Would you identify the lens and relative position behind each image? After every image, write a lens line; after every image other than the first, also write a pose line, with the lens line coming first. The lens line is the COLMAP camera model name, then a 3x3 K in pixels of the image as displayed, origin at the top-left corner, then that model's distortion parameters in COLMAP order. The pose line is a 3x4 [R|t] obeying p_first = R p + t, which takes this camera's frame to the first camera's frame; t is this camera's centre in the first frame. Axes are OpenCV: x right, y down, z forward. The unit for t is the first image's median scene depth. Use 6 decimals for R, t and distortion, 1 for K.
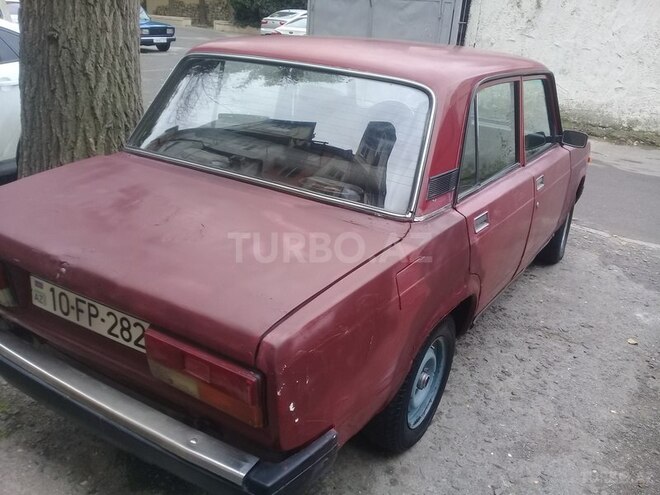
lens RADIAL K [[600.4, 0, 321.9], [0, 600.4, 247.2], [0, 0, 1]] dist [0.069825, -0.156017]
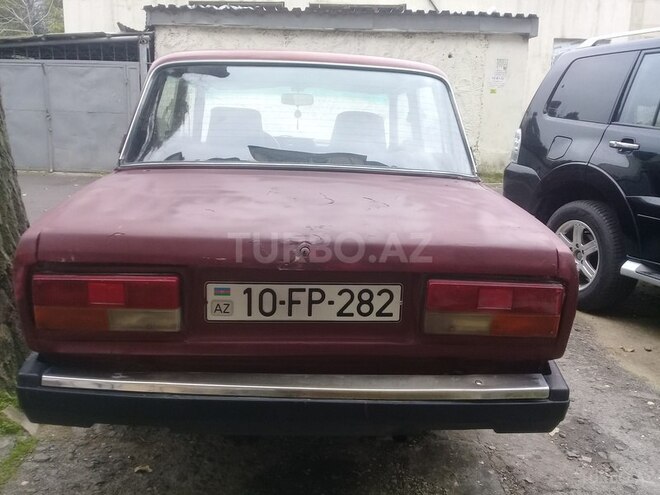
lens RADIAL K [[600.4, 0, 321.9], [0, 600.4, 247.2], [0, 0, 1]] dist [0.069825, -0.156017]
pose [[0.825026, -0.169338, 0.539126, -0.842276], [0.232151, 0.971386, -0.050152, 0.080612], [-0.515207, 0.166536, 0.840730, 0.222698]]
